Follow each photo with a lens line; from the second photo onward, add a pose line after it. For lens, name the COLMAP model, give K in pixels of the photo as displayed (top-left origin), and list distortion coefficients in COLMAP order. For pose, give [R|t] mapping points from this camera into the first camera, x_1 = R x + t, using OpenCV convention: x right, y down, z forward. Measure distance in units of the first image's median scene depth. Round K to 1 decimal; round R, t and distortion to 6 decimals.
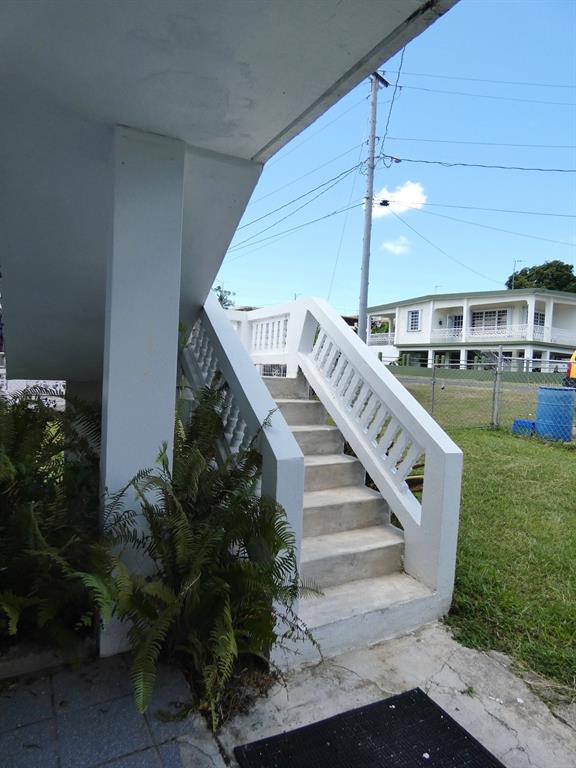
lens RADIAL K [[460.9, 0, 289.5], [0, 460.9, 385.6], [0, 0, 1]] dist [-0.001942, 0.001808]
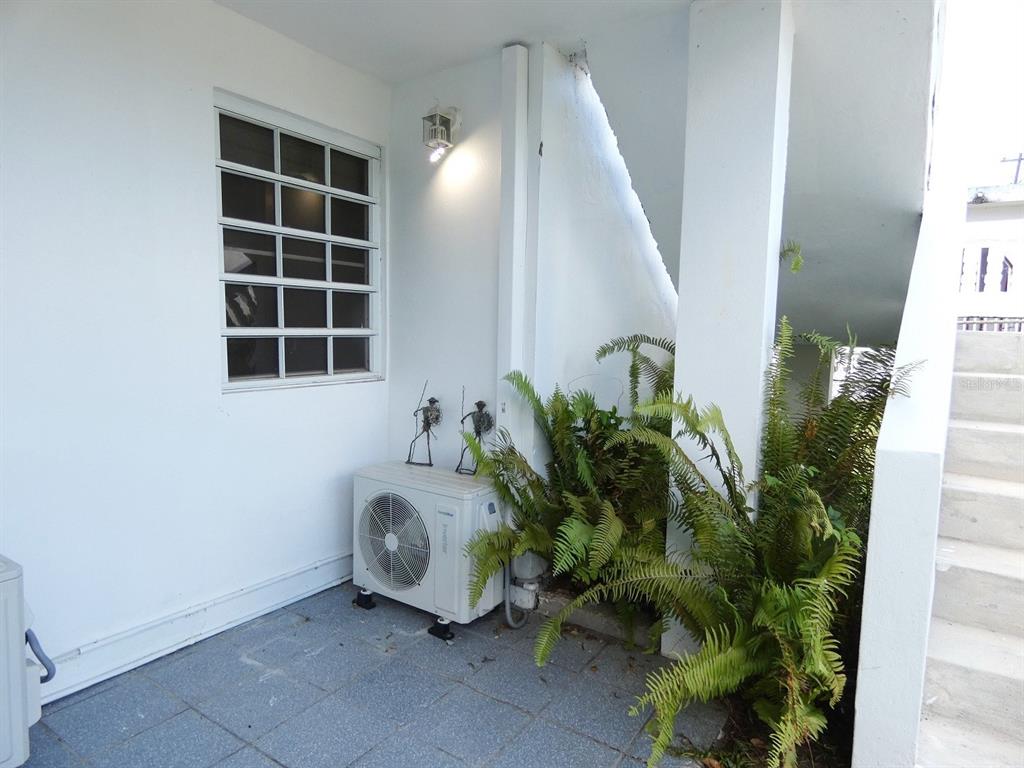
lens RADIAL K [[614.5, 0, 511.2], [0, 614.5, 380.3], [0, 0, 1]] dist [-0.001942, 0.001808]
pose [[0.461112, 0.042392, -0.886328, 0.300106], [-0.033603, 0.998976, 0.030298, 0.045848], [0.886705, 0.015813, 0.462065, 0.159731]]
